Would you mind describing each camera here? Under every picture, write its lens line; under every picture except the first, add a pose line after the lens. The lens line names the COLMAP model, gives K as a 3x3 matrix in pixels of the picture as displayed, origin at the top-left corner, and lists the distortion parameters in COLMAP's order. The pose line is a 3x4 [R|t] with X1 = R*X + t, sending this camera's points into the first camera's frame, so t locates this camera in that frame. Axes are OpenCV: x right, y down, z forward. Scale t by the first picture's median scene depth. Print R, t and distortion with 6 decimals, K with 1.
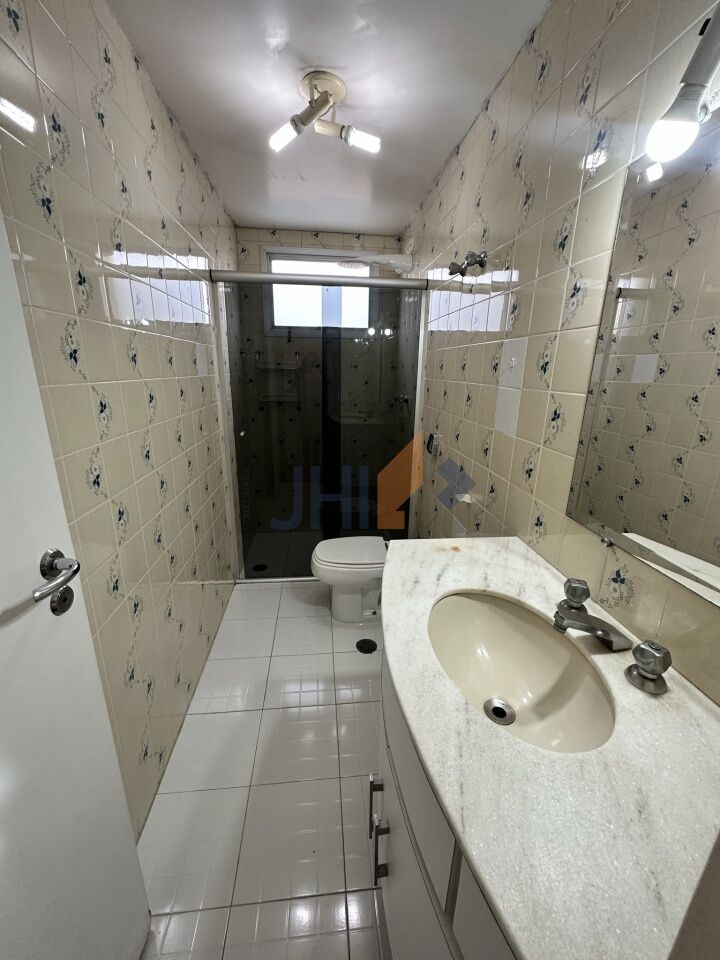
lens RADIAL K [[380.7, 0, 360.9], [0, 380.7, 478.2], [0, 0, 1]] dist [-0.003346, 0.000347]
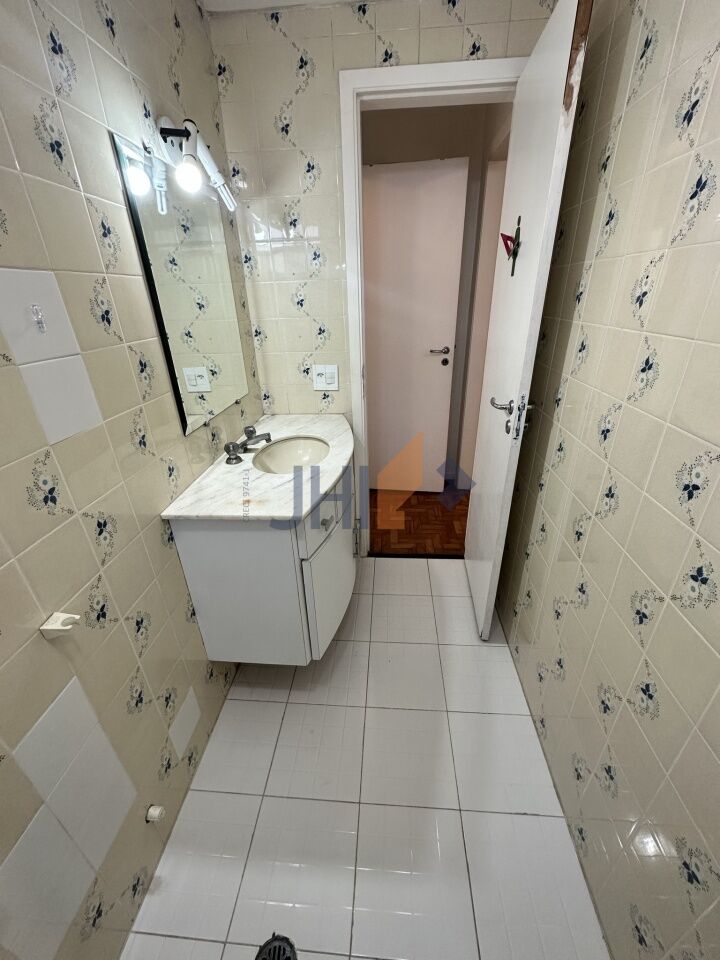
lens RADIAL K [[380.7, 0, 359.7], [0, 380.7, 480.3], [0, 0, 1]] dist [-0.003346, 0.000347]
pose [[-0.983999, -0.069216, 0.164183, -0.218496], [0.059830, 0.739599, 0.670383, -0.543737], [-0.167831, 0.669479, -0.723623, 1.721020]]
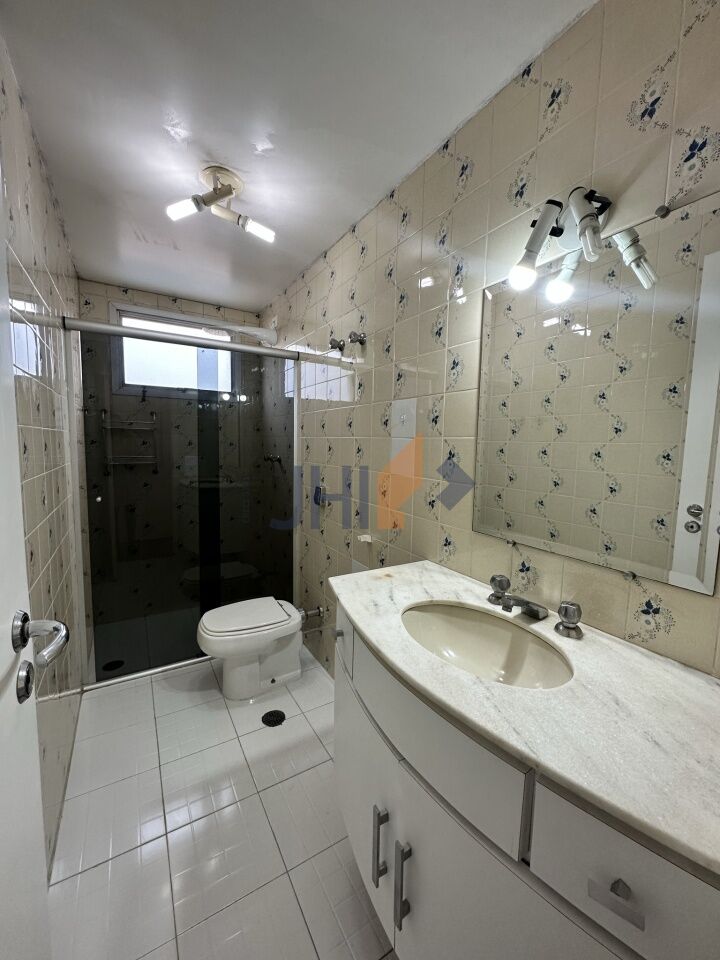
lens RADIAL K [[380.7, 0, 358.6], [0, 380.7, 478.4], [0, 0, 1]] dist [-0.003346, 0.000347]
pose [[0.906068, -0.038518, 0.421374, -0.300411], [0.112676, 0.981855, -0.152531, 0.069921], [-0.407853, 0.185682, 0.893968, -0.011627]]
